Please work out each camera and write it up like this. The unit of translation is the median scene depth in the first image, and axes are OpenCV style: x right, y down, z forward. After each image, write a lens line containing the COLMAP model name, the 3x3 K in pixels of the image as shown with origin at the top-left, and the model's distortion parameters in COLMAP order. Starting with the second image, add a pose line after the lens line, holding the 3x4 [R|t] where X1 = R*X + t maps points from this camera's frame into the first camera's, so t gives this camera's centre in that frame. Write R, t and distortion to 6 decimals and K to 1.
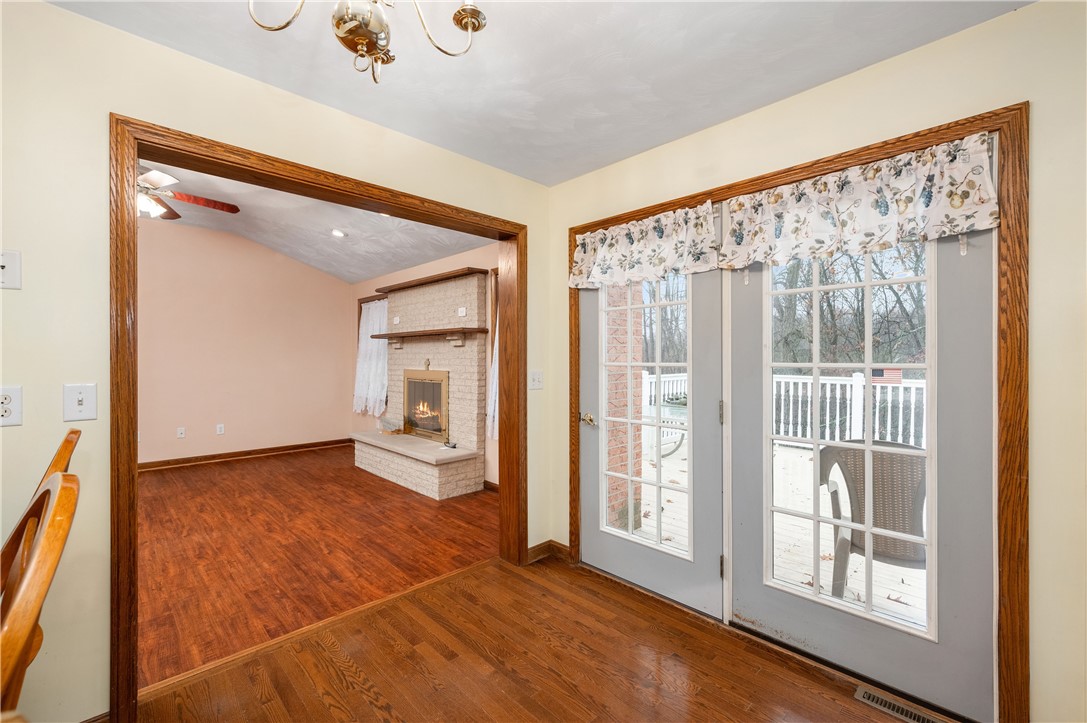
lens RADIAL K [[459.7, 0, 532.3], [0, 459.7, 357.3], [0, 0, 1]] dist [-0.003423, 0.000759]
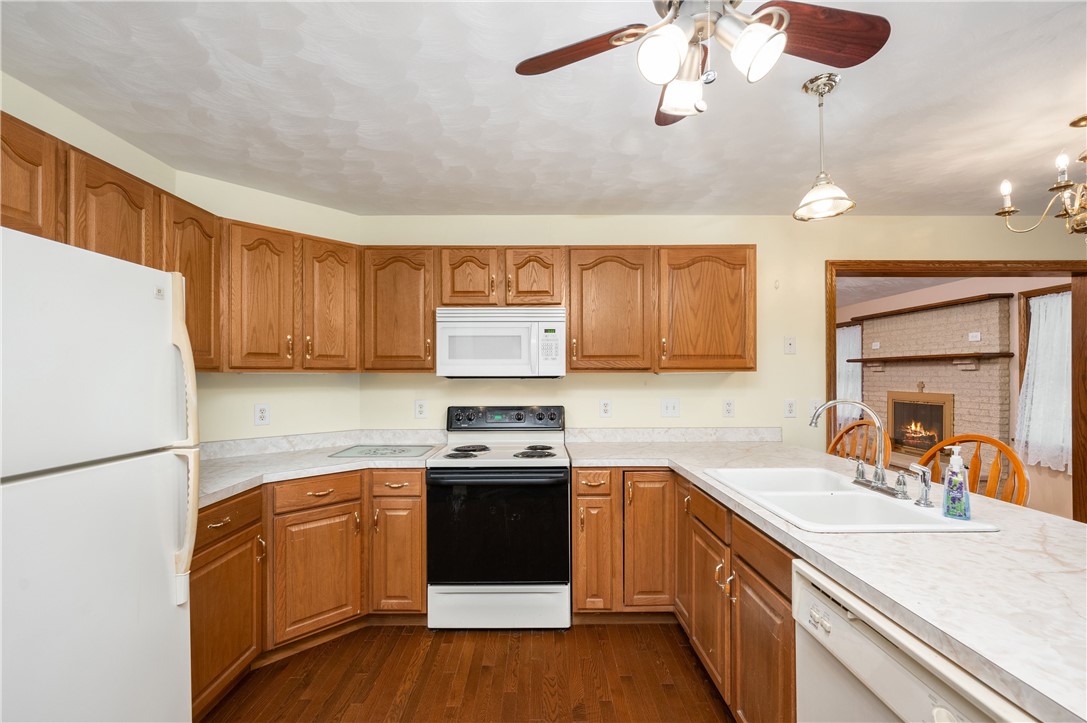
lens RADIAL K [[459.7, 0, 535.6], [0, 459.7, 373.9], [0, 0, 1]] dist [-0.003423, 0.000759]
pose [[0.722129, -0.002359, -0.691755, -0.279252], [0.002673, 0.999996, -0.000621, -0.032863], [0.691753, -0.001400, 0.722132, -0.767219]]
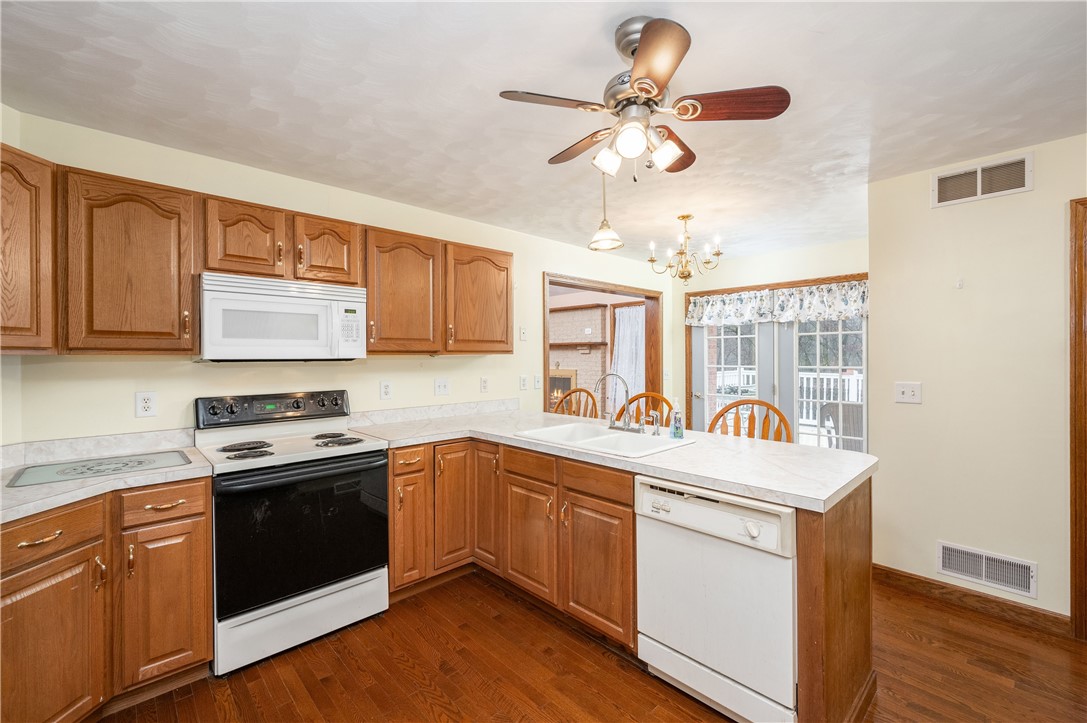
lens RADIAL K [[459.7, 0, 532.9], [0, 459.7, 358.1], [0, 0, 1]] dist [-0.003423, 0.000759]
pose [[0.999828, -0.003089, -0.018313, -0.566875], [0.003190, 0.999980, 0.005520, -0.033954], [0.018295, -0.005578, 0.999817, -0.979099]]
